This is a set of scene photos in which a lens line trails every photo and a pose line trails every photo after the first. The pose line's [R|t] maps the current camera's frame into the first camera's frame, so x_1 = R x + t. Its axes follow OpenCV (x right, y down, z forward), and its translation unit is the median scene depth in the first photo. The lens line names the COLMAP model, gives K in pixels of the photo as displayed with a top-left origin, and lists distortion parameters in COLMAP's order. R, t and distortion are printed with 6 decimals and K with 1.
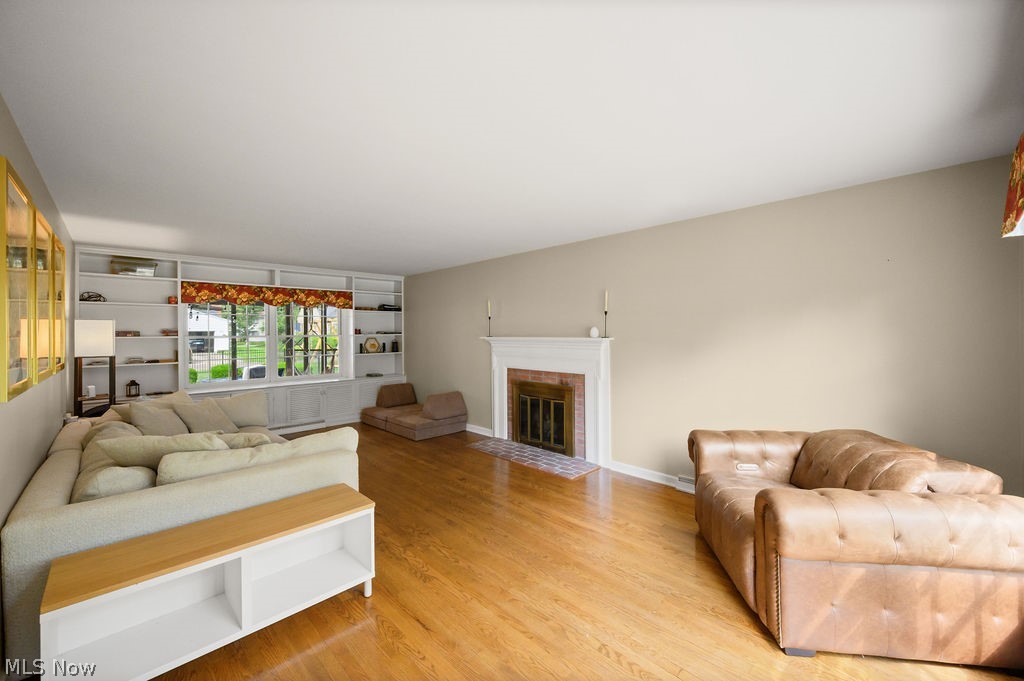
lens RADIAL K [[404.9, 0, 511.2], [0, 404.9, 331.4], [0, 0, 1]] dist [0.000655, 0.000558]
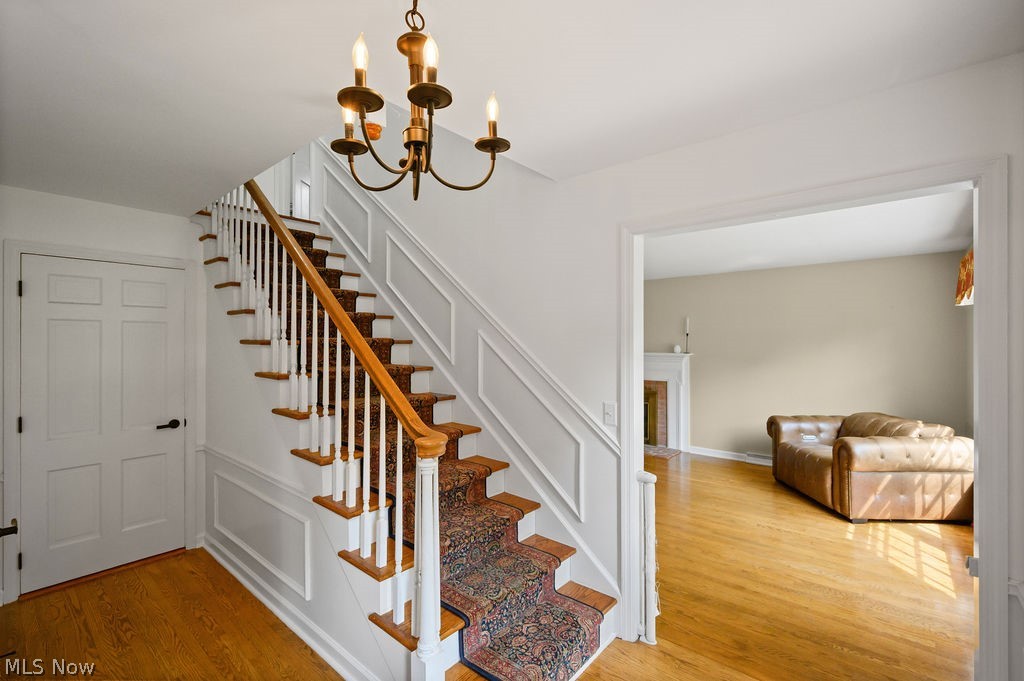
lens RADIAL K [[446.8, 0, 512.0], [0, 446.8, 340.5], [0, 0, 1]] dist [0.000054, -0.000015]
pose [[0.994810, 0.009944, 0.101260, -0.981477], [-0.009575, 0.999946, -0.004127, -0.030151], [-0.101295, 0.003136, 0.994851, -0.802747]]
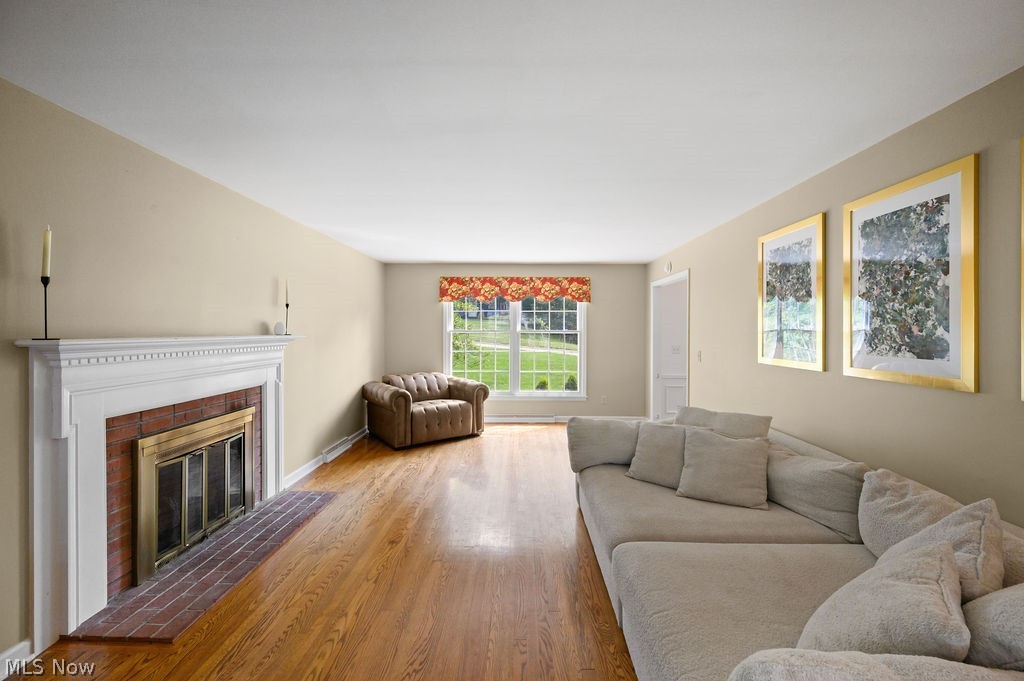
lens RADIAL K [[404.9, 0, 511.2], [0, 404.9, 331.4], [0, 0, 1]] dist [0.000655, 0.000558]
pose [[-0.698823, 0.008545, 0.715243, -1.418672], [0.009129, 0.999954, -0.003027, 0.030285], [-0.715236, 0.004415, -0.698869, 2.532627]]
